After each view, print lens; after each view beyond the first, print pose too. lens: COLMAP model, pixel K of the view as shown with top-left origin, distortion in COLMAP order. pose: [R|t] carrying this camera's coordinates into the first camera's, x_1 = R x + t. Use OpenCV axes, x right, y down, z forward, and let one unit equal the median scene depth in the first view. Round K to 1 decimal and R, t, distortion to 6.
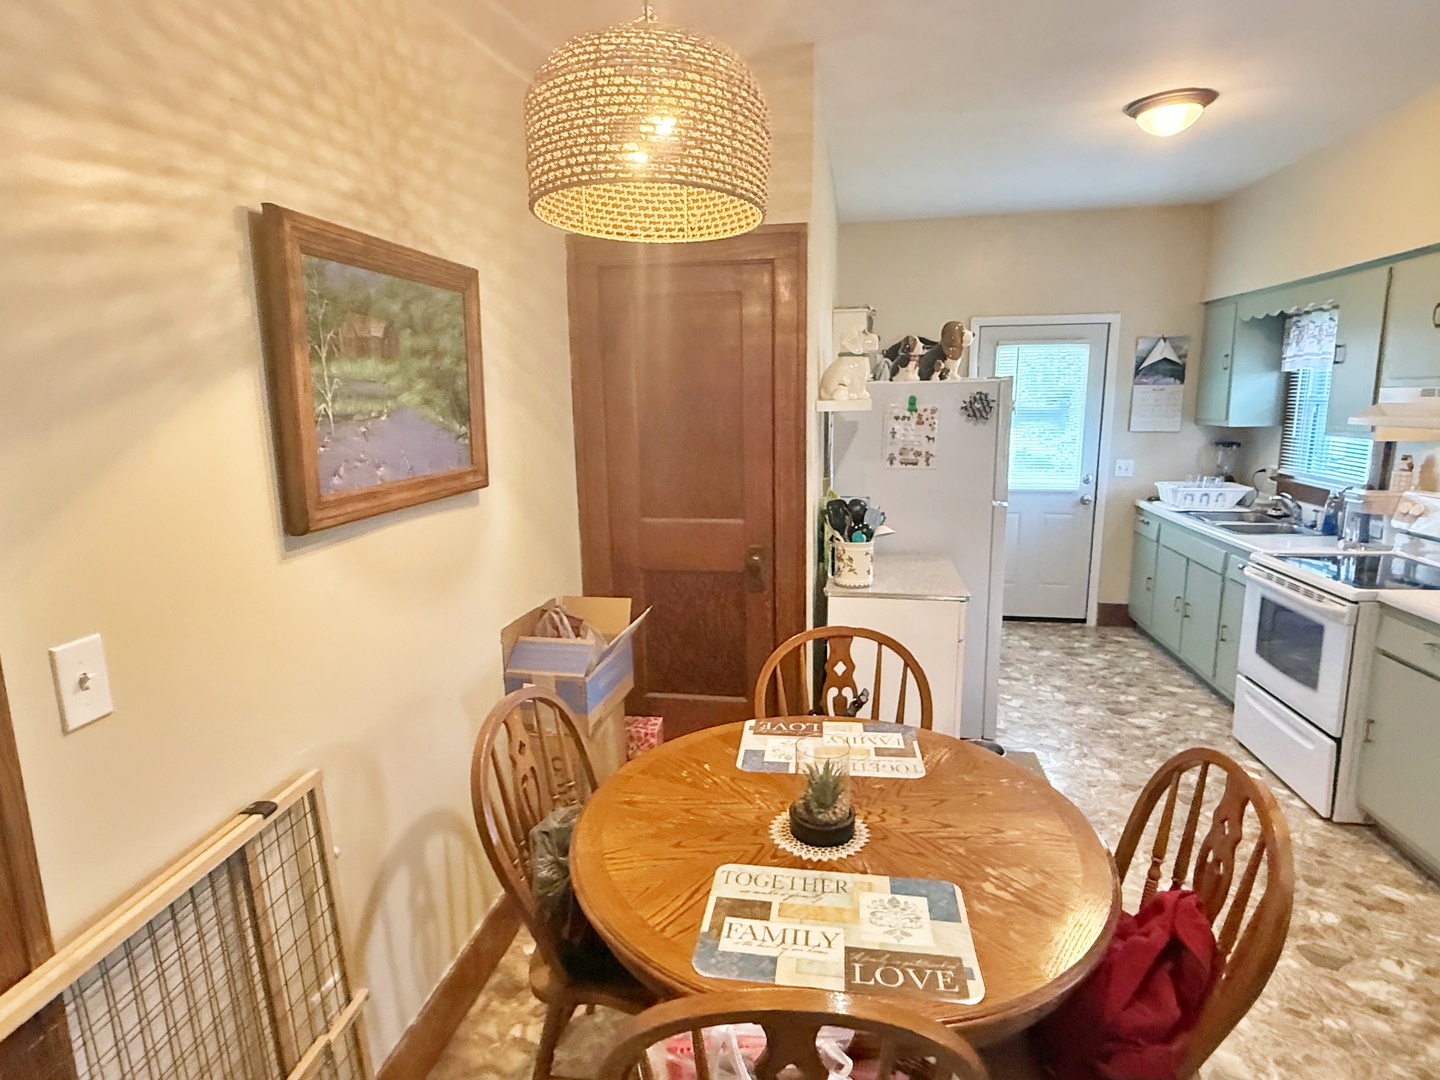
lens RADIAL K [[784.8, 0, 715.8], [0, 784.8, 541.2], [0, 0, 1]] dist [0.003726, -0.000066]
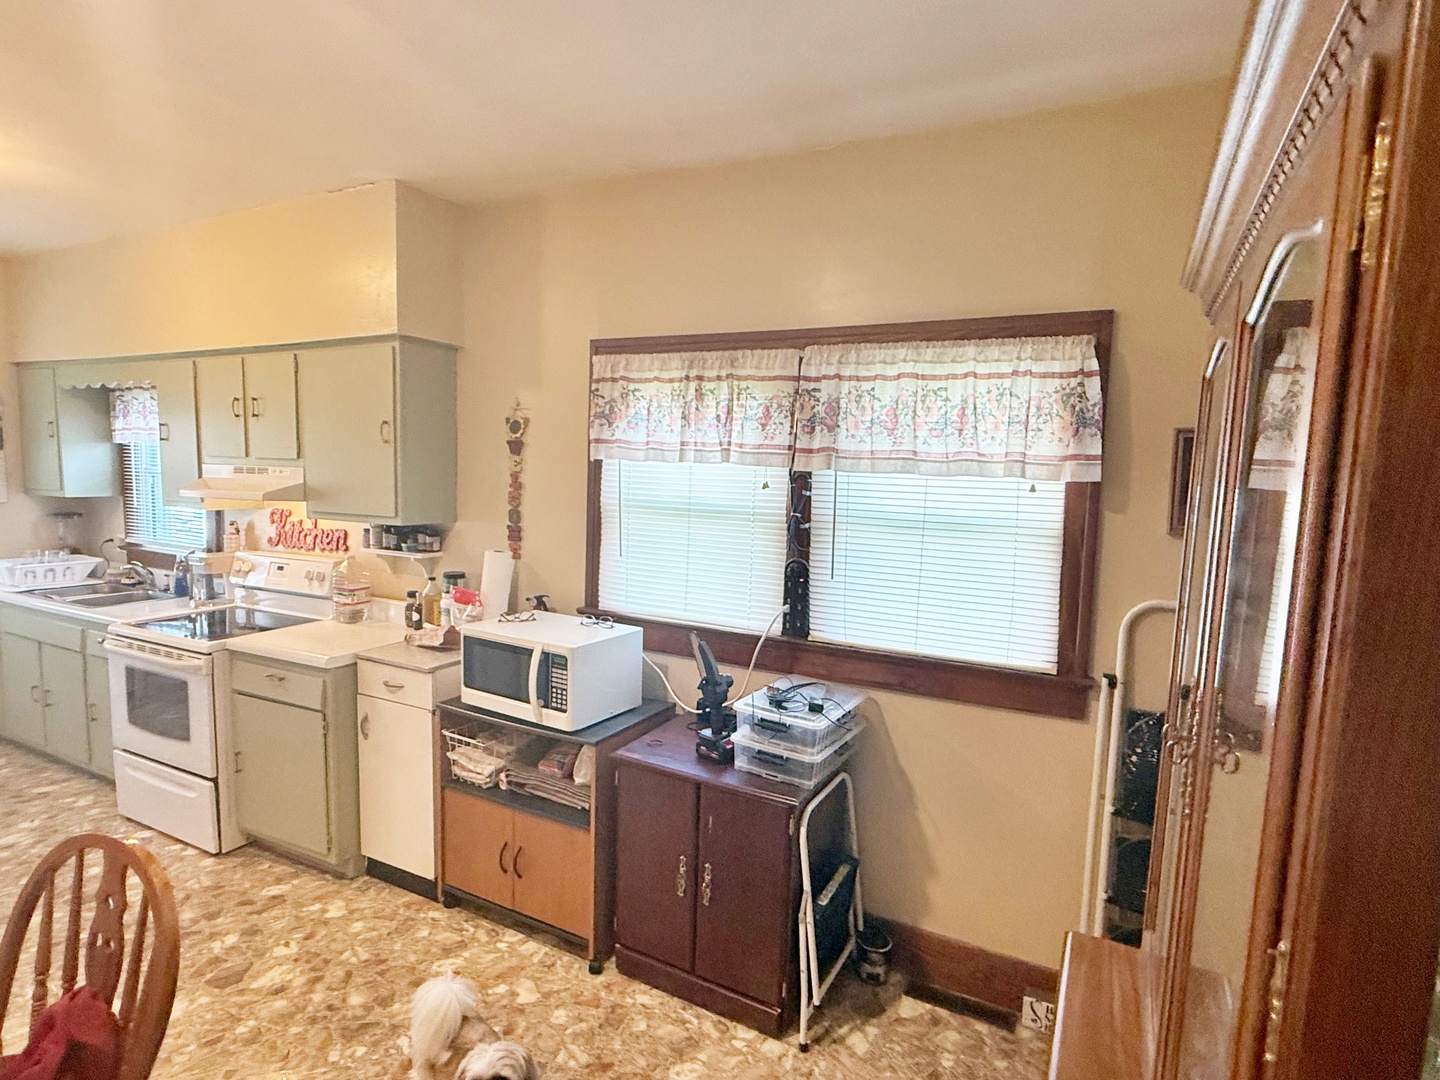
lens RADIAL K [[784.8, 0, 715.8], [0, 784.8, 541.2], [0, 0, 1]] dist [0.003726, -0.000066]
pose [[0.307684, -0.066665, 0.949150, -0.016966], [0.141867, 0.989606, 0.023518, -0.004650], [-0.940853, 0.127418, 0.313943, -0.043616]]
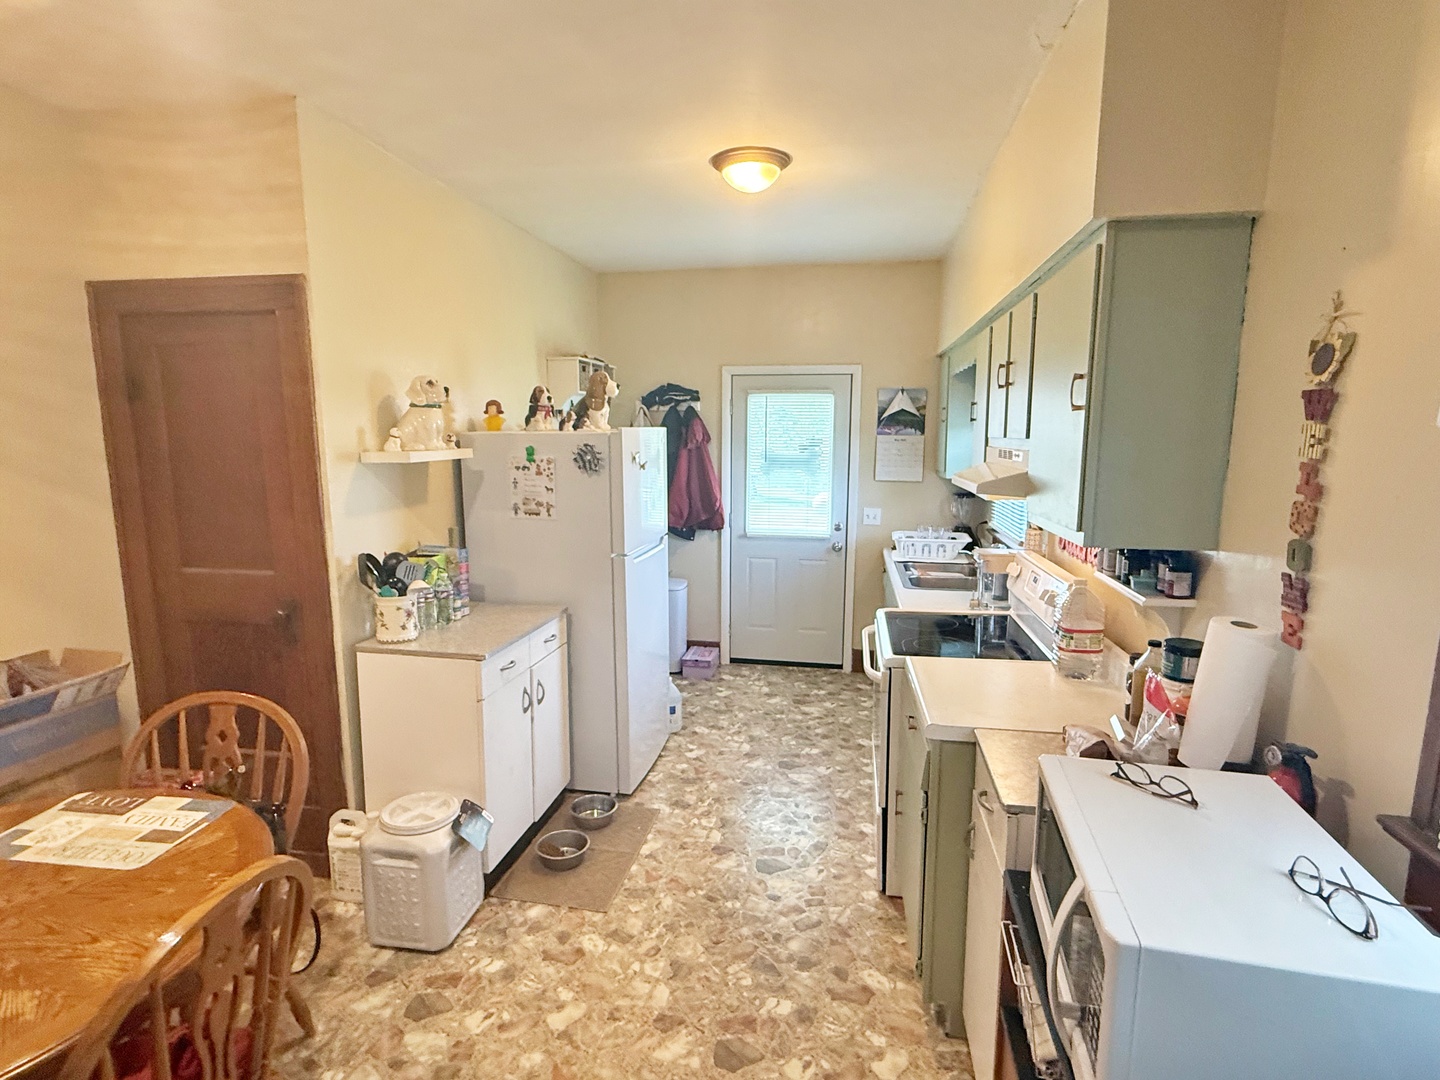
lens RADIAL K [[746.1, 0, 717.7], [0, 746.1, 543.4], [0, 0, 1]] dist [-0.000630, 0.001086]
pose [[0.999783, 0.017873, -0.010714, 0.474895], [-0.018215, 0.999297, -0.032769, -0.033446], [0.010121, 0.032957, 0.999406, 0.057291]]
